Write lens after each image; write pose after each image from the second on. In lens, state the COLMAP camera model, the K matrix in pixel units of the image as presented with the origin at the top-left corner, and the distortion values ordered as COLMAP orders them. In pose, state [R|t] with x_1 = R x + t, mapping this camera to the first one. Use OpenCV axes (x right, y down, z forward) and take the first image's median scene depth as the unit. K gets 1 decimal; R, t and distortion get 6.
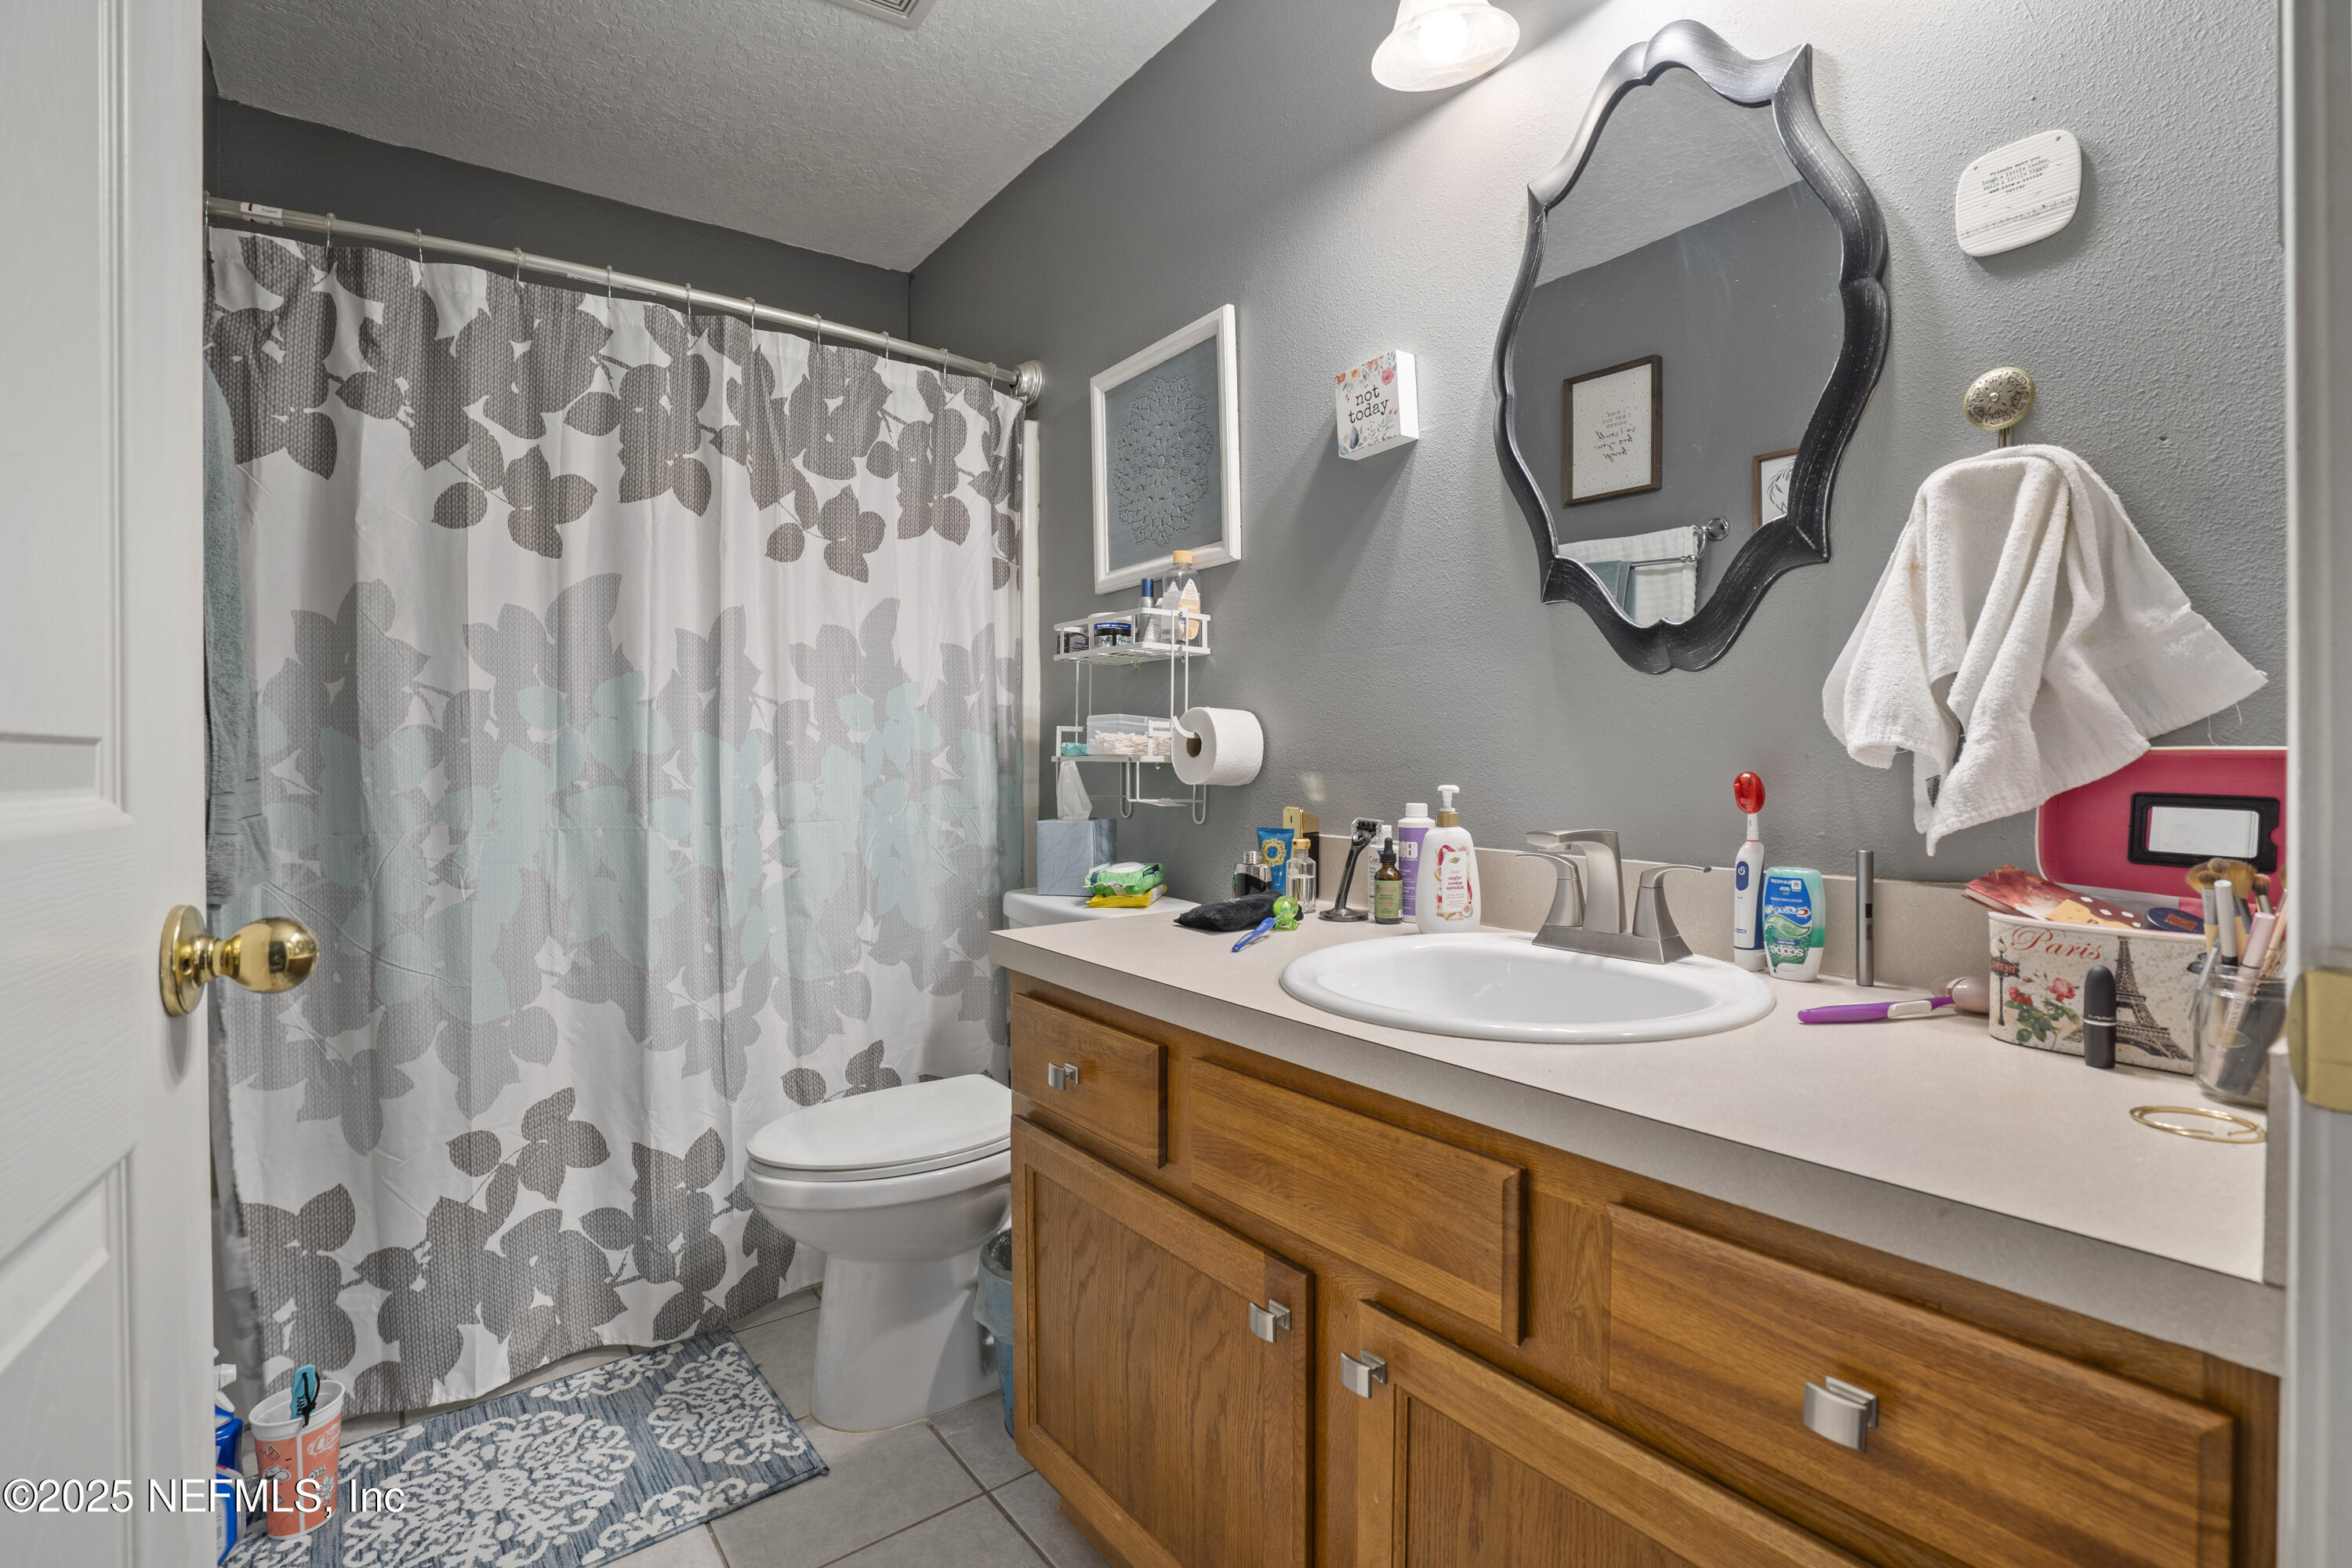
lens RADIAL K [[1123.4, 0, 1168.4], [0, 1123.4, 776.0], [0, 0, 1]] dist [-0.039781, 0.012846]
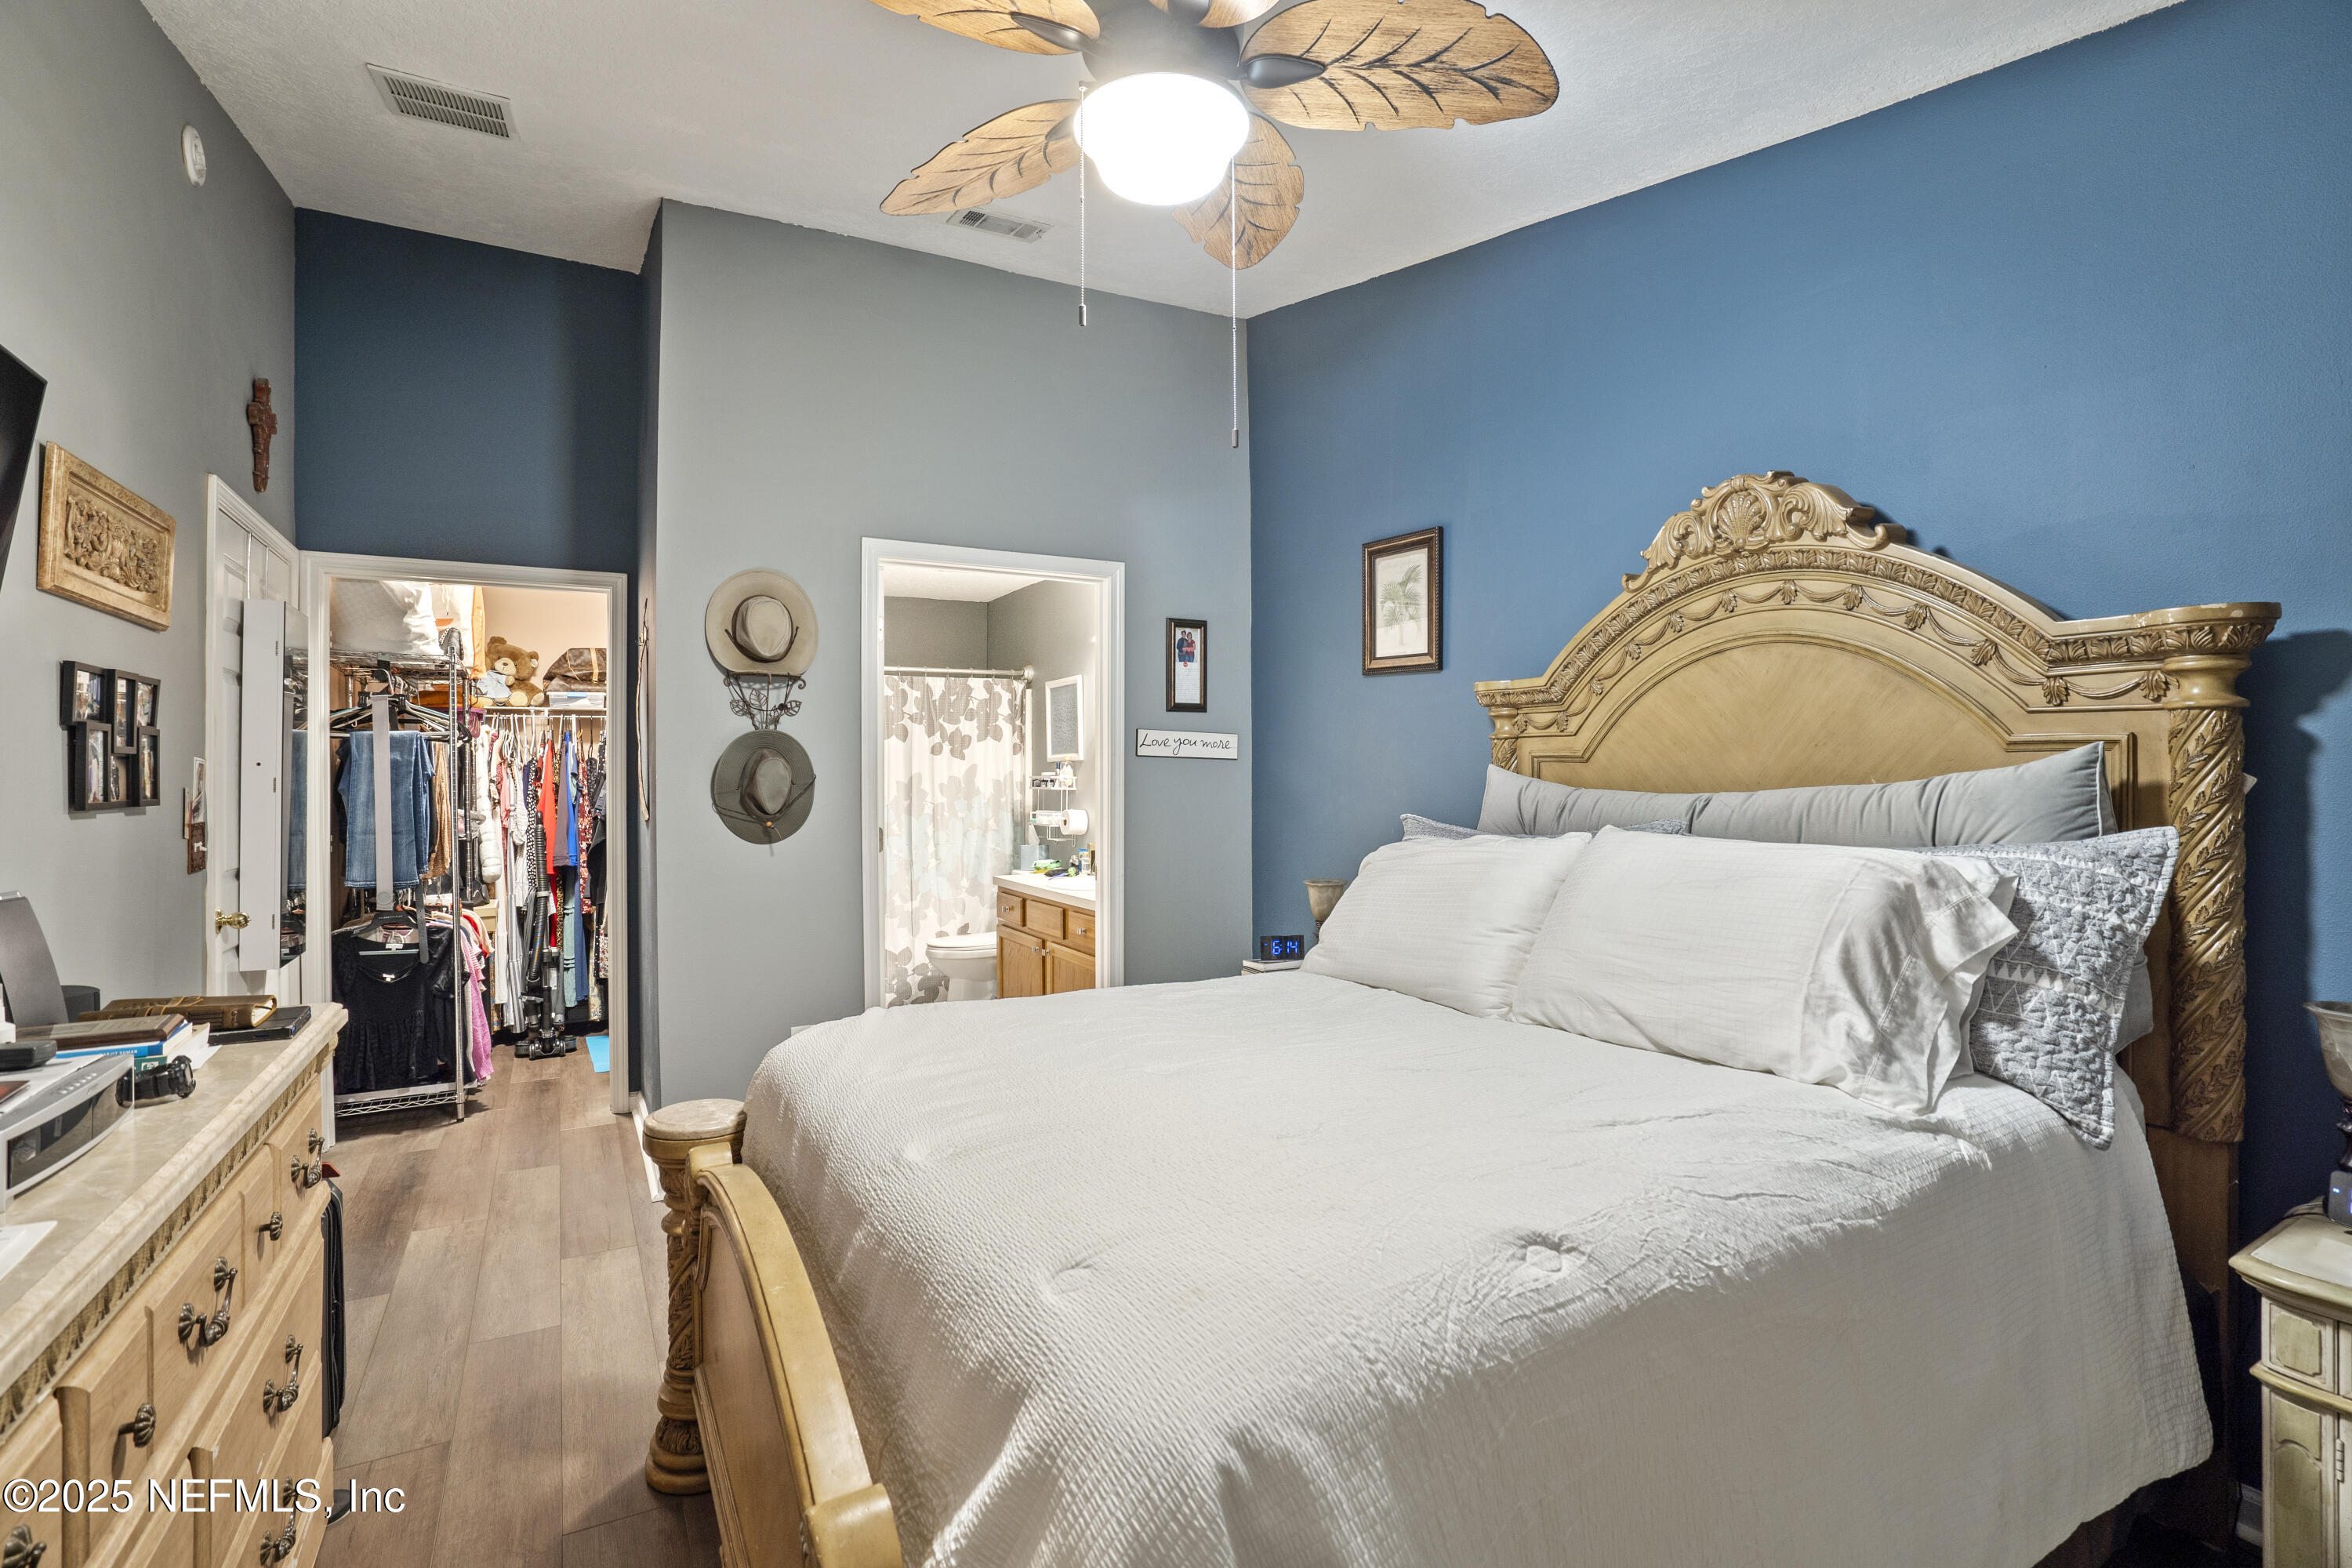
lens RADIAL K [[1123.4, 0, 1188.0], [0, 1123.4, 770.6], [0, 0, 1]] dist [-0.039781, 0.012846]
pose [[0.994801, 0.000072, -0.101838, 0.583840], [-0.001750, 0.999864, -0.016387, -0.101840], [0.101823, 0.016480, 0.994666, -1.769650]]
